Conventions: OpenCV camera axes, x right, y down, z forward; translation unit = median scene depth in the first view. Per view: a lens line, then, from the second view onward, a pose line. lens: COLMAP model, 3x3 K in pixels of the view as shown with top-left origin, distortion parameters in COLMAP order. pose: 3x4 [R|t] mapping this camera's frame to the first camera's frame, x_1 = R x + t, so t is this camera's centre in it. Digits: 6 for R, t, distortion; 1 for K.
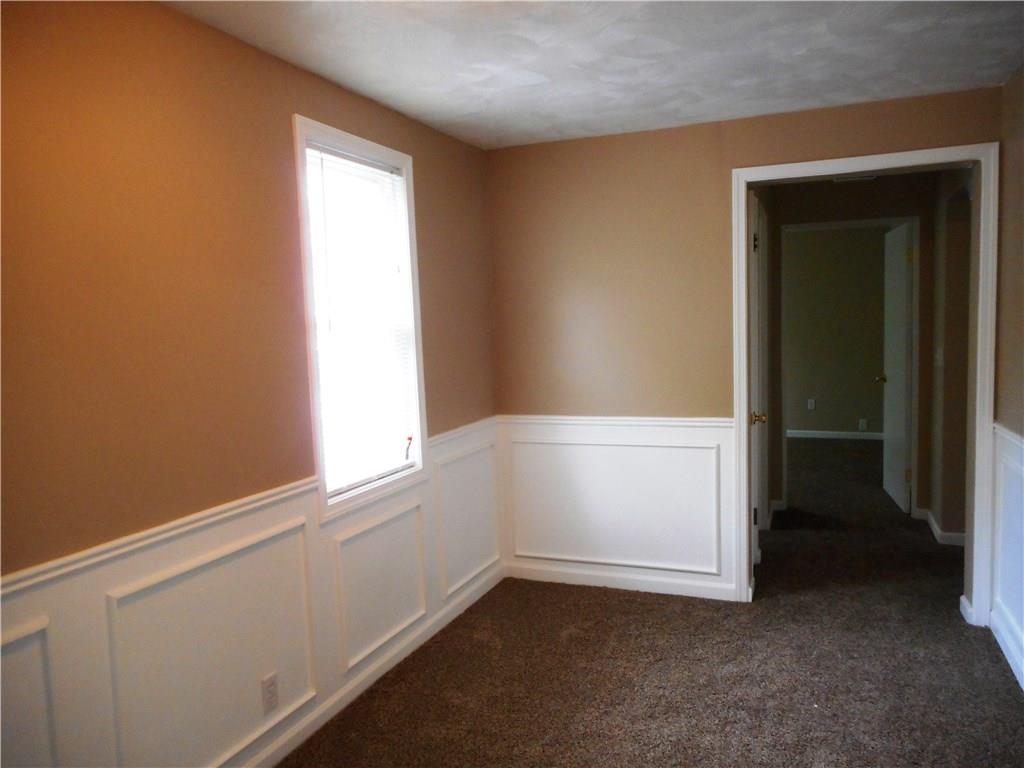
lens RADIAL K [[776.8, 0, 512.0], [0, 776.8, 384.0], [0, 0, 1]] dist [0.008892, 0.005789]
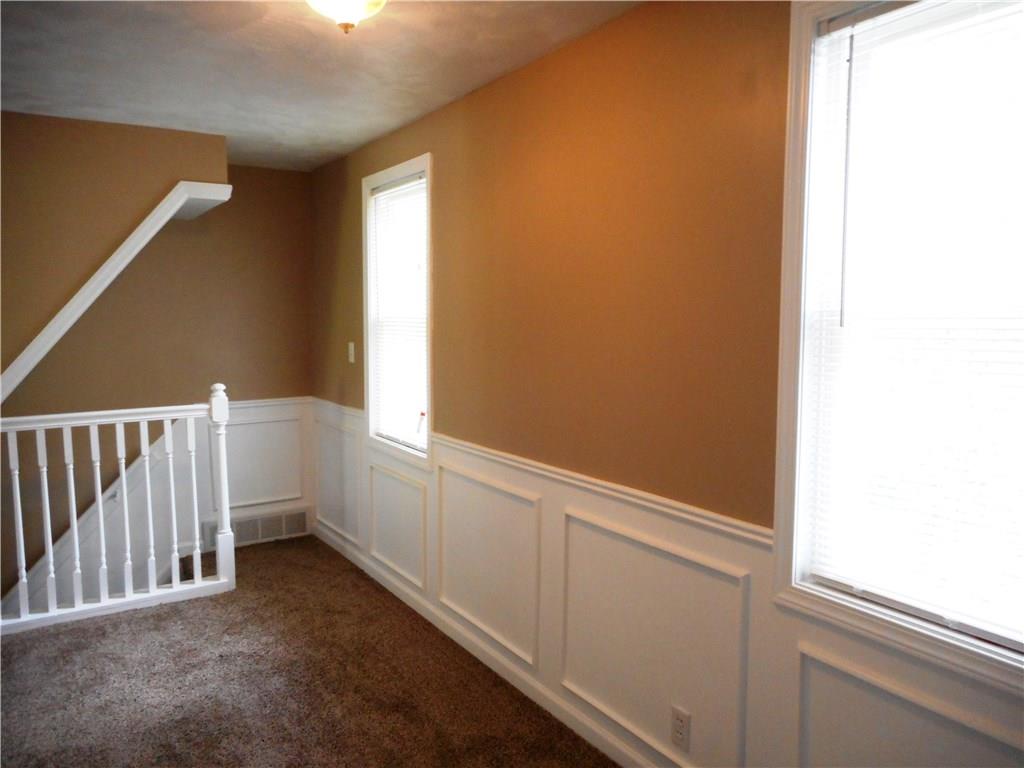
lens RADIAL K [[776.8, 0, 512.0], [0, 776.8, 384.0], [0, 0, 1]] dist [0.008892, 0.005789]
pose [[-0.594728, 0.078704, -0.800065, 0.510946], [-0.067126, 0.986860, 0.146977, -0.117929], [0.801119, 0.141116, -0.581630, 1.359453]]
